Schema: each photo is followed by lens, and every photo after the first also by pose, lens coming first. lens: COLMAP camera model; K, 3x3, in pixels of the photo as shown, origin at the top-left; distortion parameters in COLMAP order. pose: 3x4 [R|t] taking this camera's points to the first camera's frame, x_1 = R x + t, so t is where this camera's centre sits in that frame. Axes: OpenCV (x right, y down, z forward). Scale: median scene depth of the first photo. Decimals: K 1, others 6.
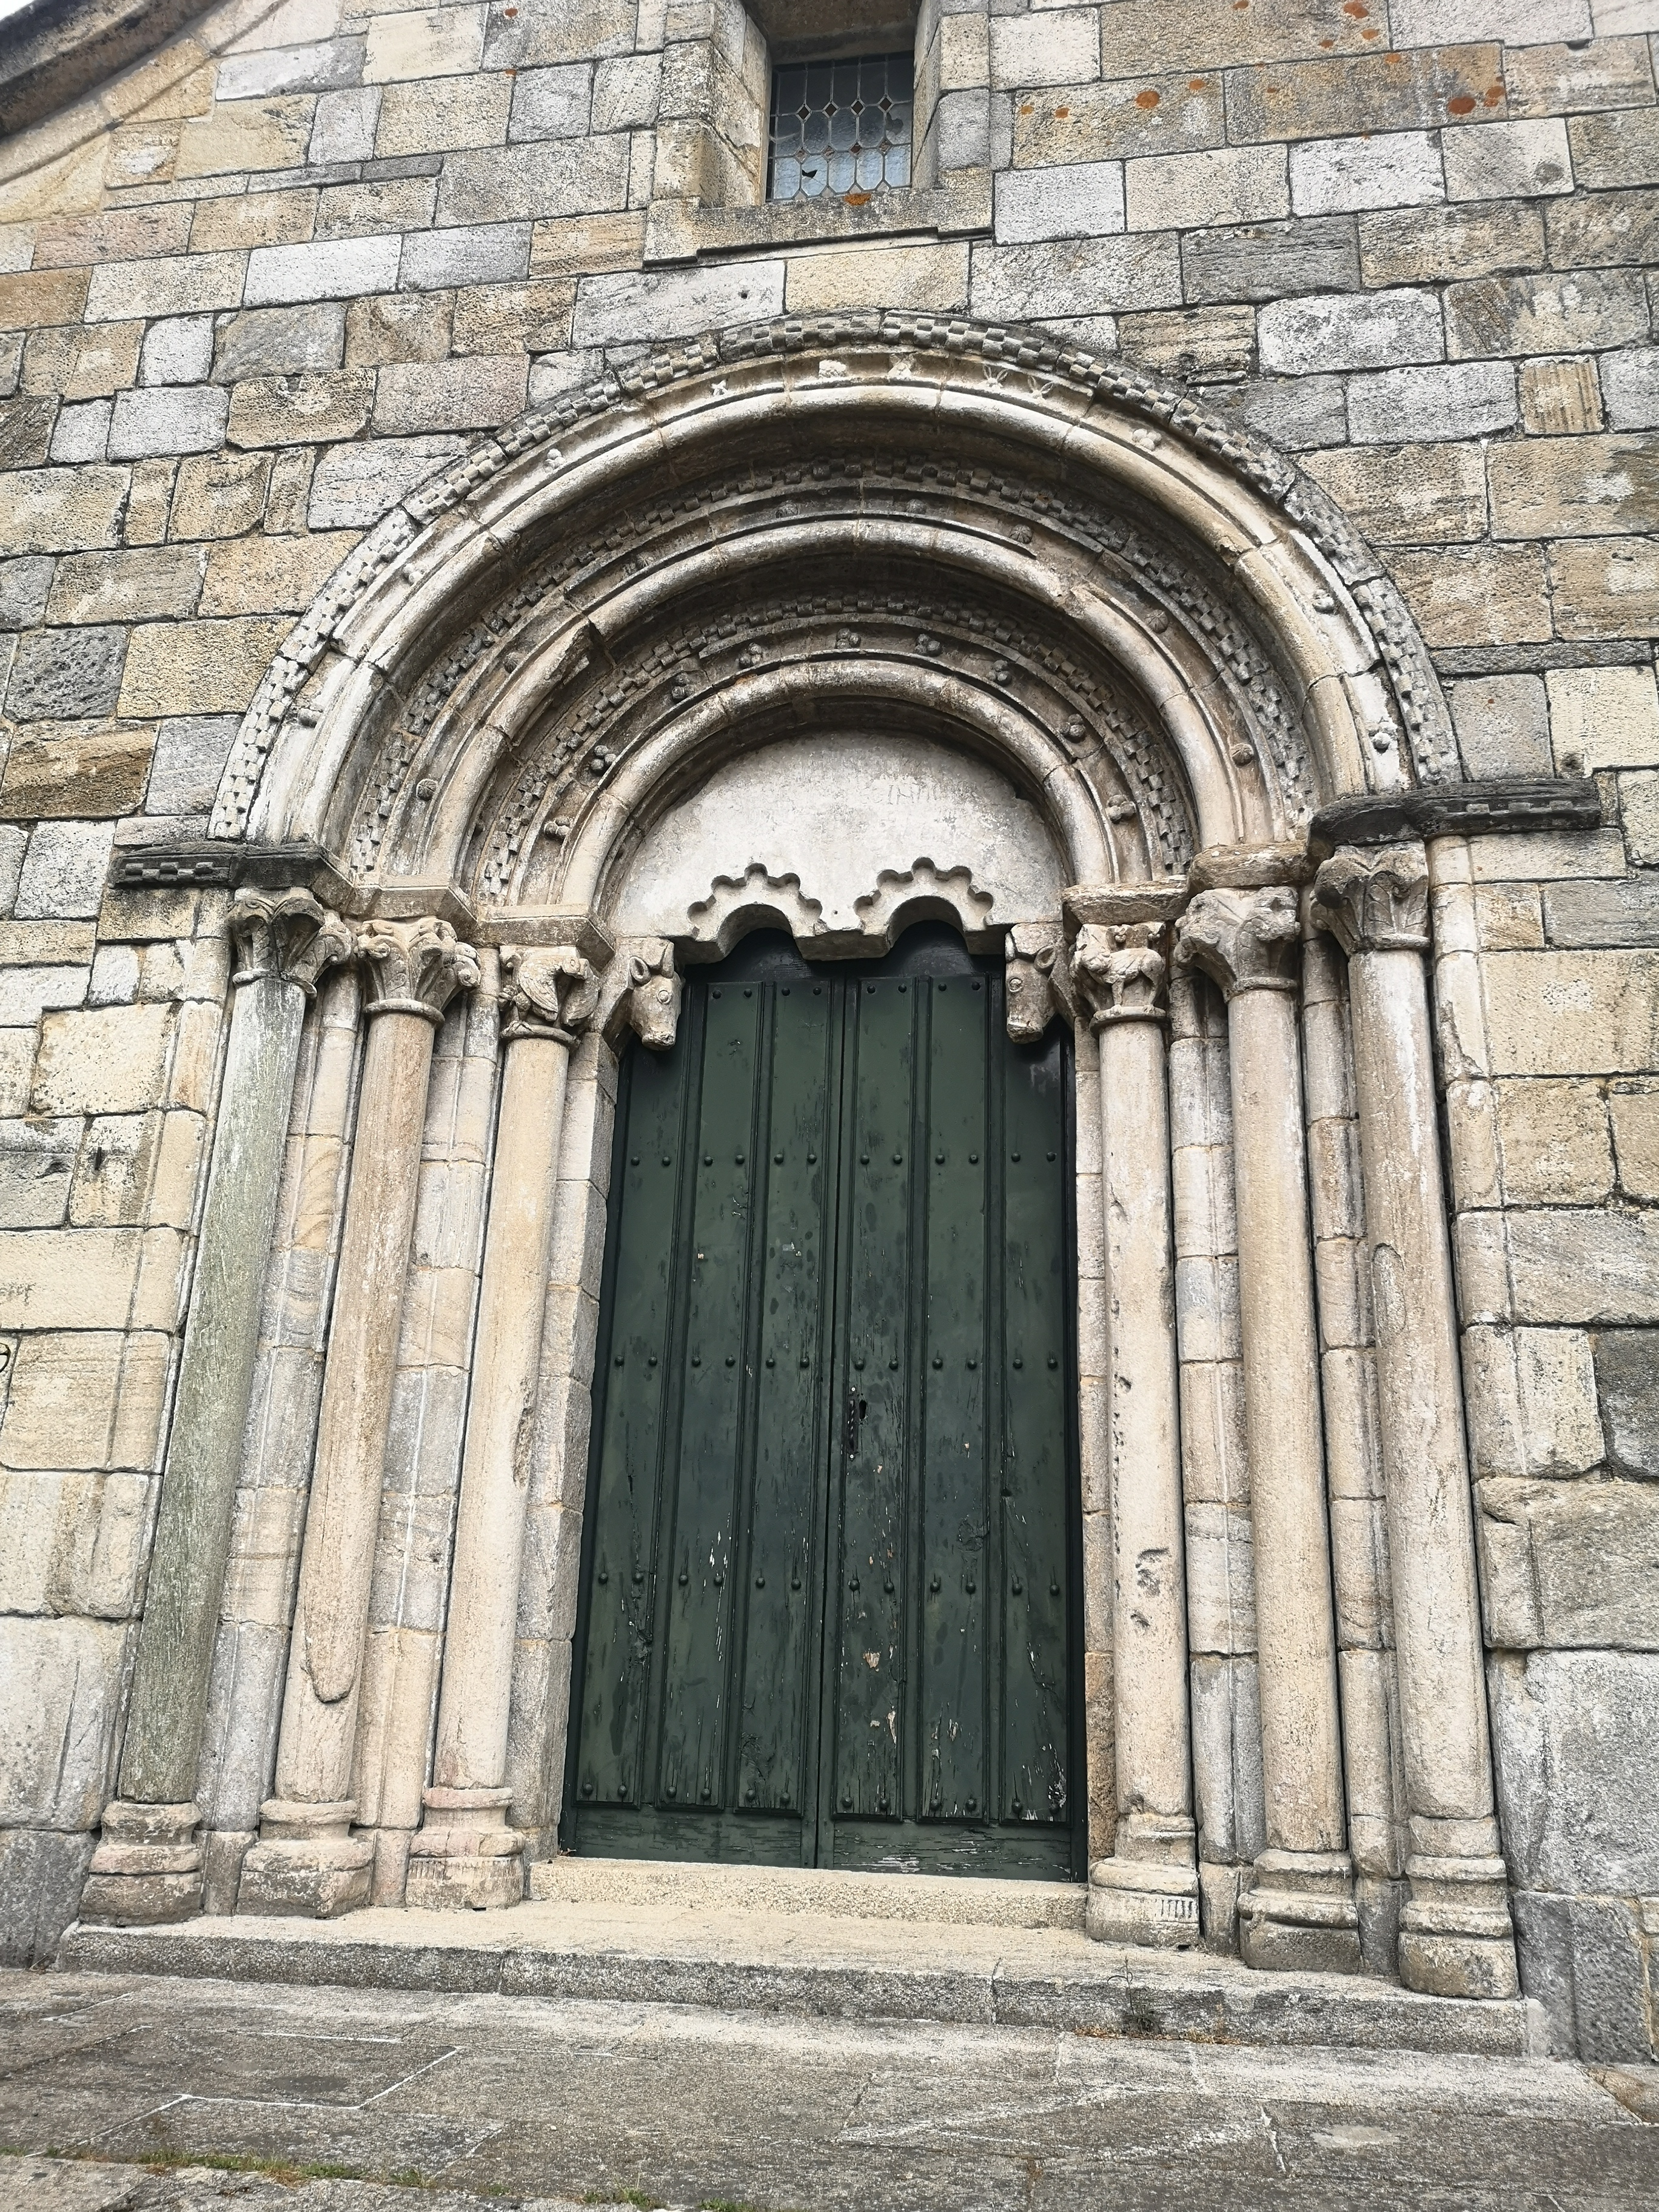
lens RADIAL K [[1923.8, 0, 829.5], [0, 1923.8, 1106.0], [0, 0, 1]] dist [0.096446, -0.083935]
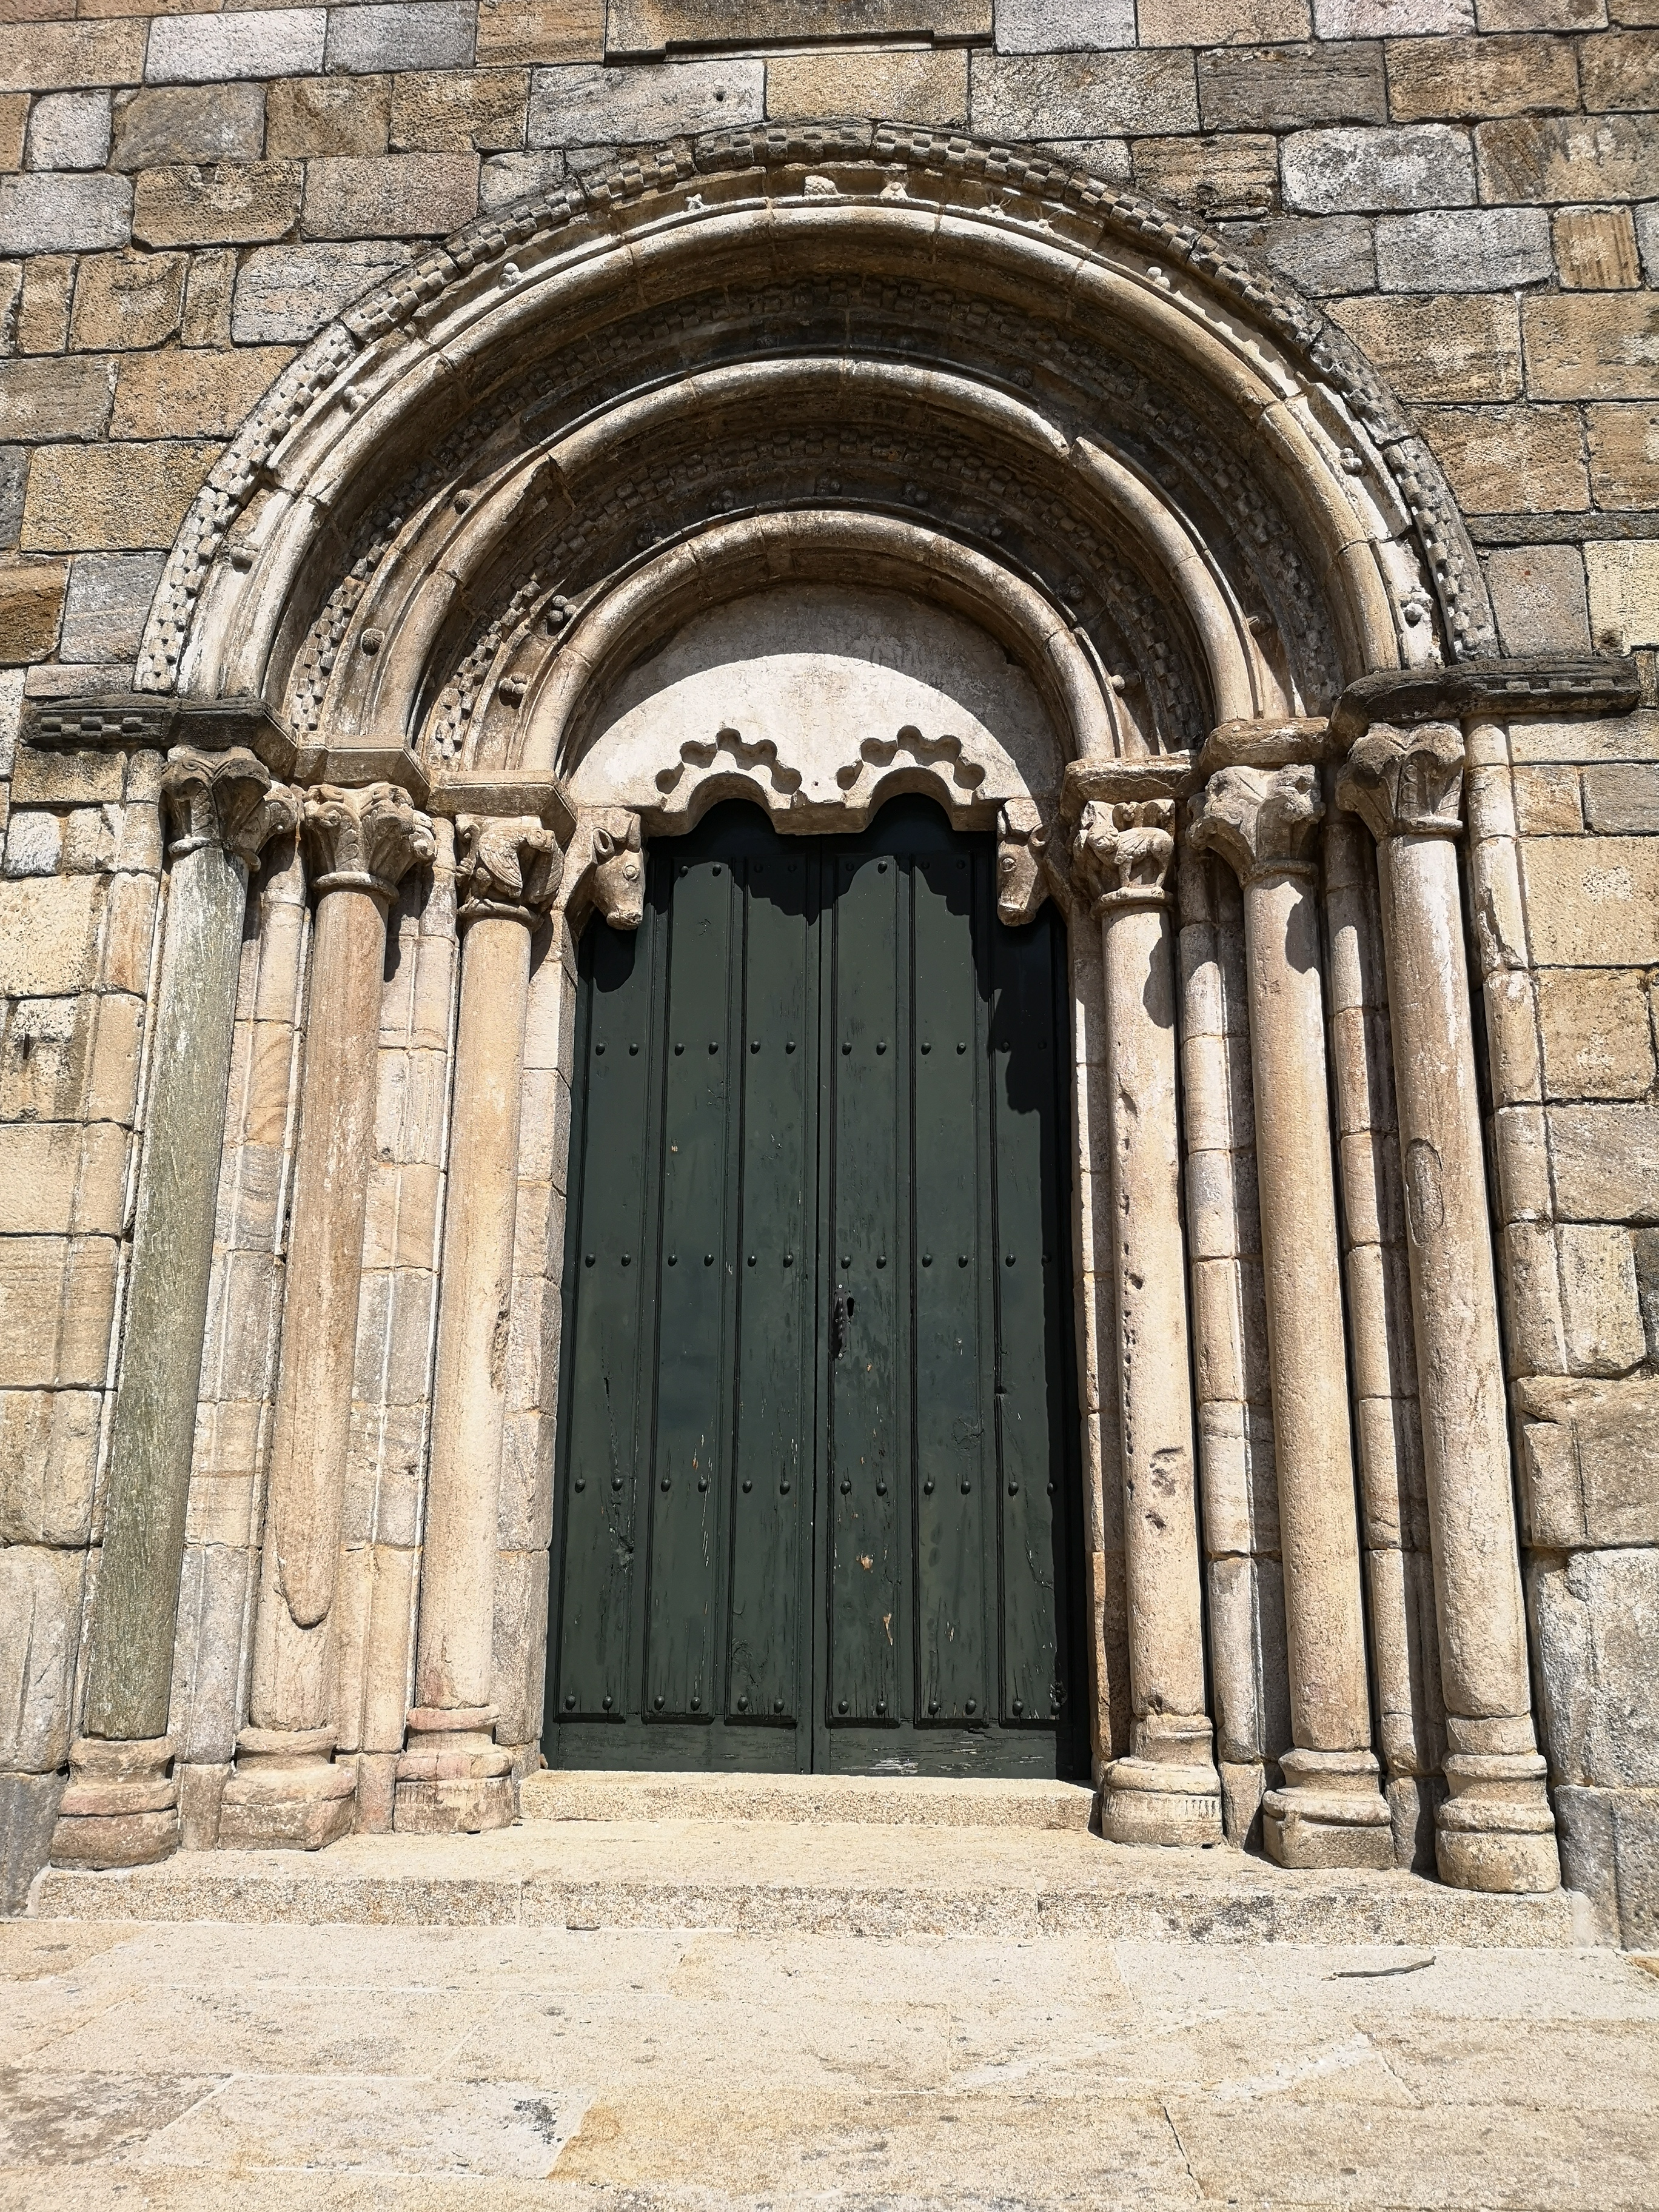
lens RADIAL K [[1919.7, 0, 829.5], [0, 1919.7, 1106.0], [0, 0, 1]] dist [0.082366, -0.063982]
pose [[0.994905, -0.002484, 0.100788, -0.092606], [-0.004848, 0.997361, 0.072435, -0.012450], [-0.100702, -0.072554, 0.992268, 0.058877]]
